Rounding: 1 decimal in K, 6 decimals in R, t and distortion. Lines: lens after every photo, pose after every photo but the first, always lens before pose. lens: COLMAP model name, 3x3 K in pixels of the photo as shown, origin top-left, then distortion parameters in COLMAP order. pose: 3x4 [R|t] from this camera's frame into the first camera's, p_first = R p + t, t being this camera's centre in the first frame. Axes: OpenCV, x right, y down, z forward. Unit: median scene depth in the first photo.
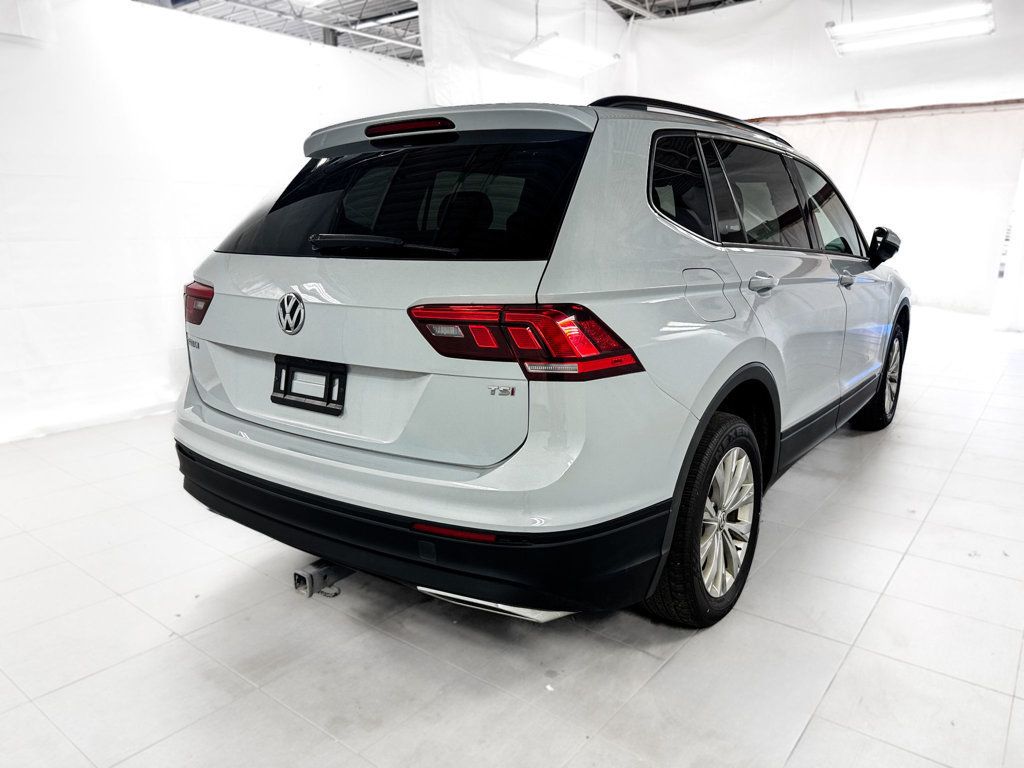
lens RADIAL K [[720.5, 0, 517.7], [0, 720.5, 380.0], [0, 0, 1]] dist [0.036155, -0.031127]
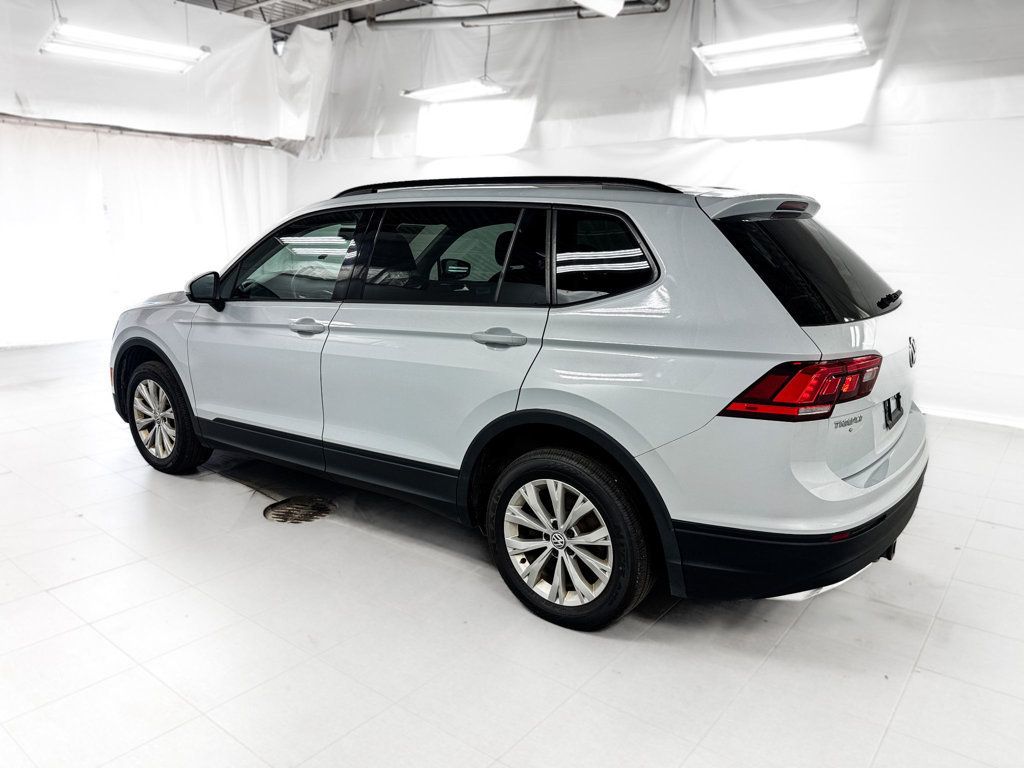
lens RADIAL K [[720.5, 0, 506.0], [0, 720.5, 385.4], [0, 0, 1]] dist [0.036155, -0.031127]
pose [[0.041425, -0.219084, 0.974826, -1.602427], [0.205000, 0.956770, 0.206315, -0.446536], [-0.977885, 0.191293, 0.084546, 1.556734]]
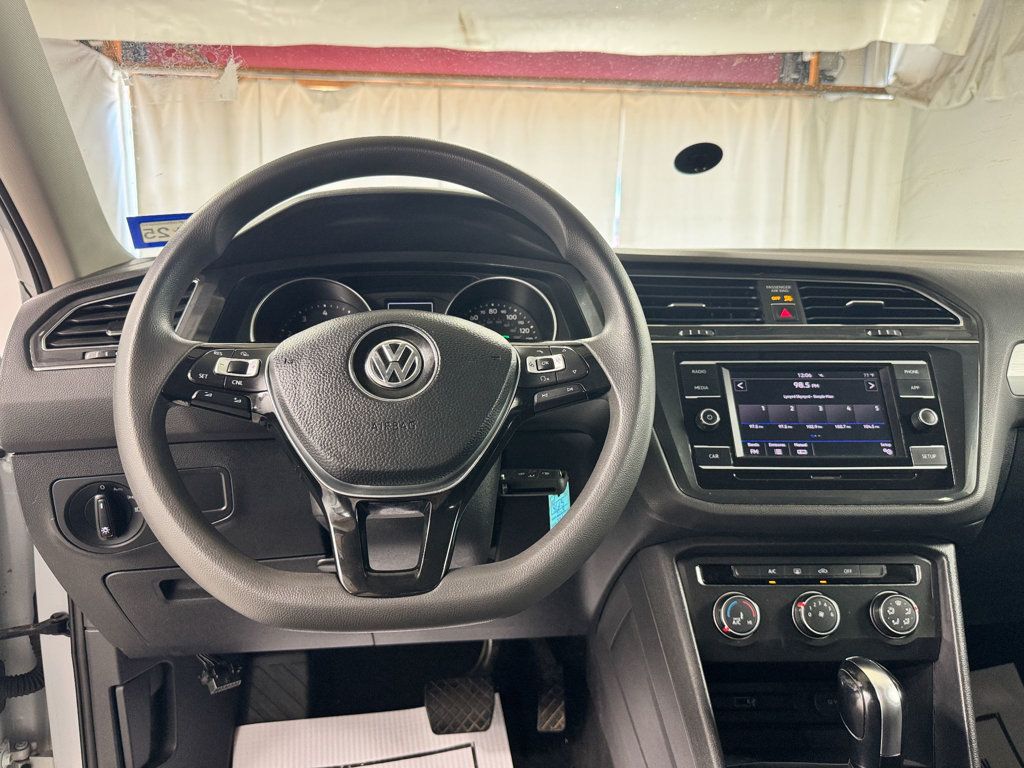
lens RADIAL K [[720.5, 0, 521.1], [0, 720.5, 385.6], [0, 0, 1]] dist [0.036155, -0.031127]
pose [[0.750128, -0.122465, 0.649854, 0.296772], [0.135583, 0.990308, 0.030120, -0.396393], [-0.647244, 0.065515, 0.759462, 1.991127]]
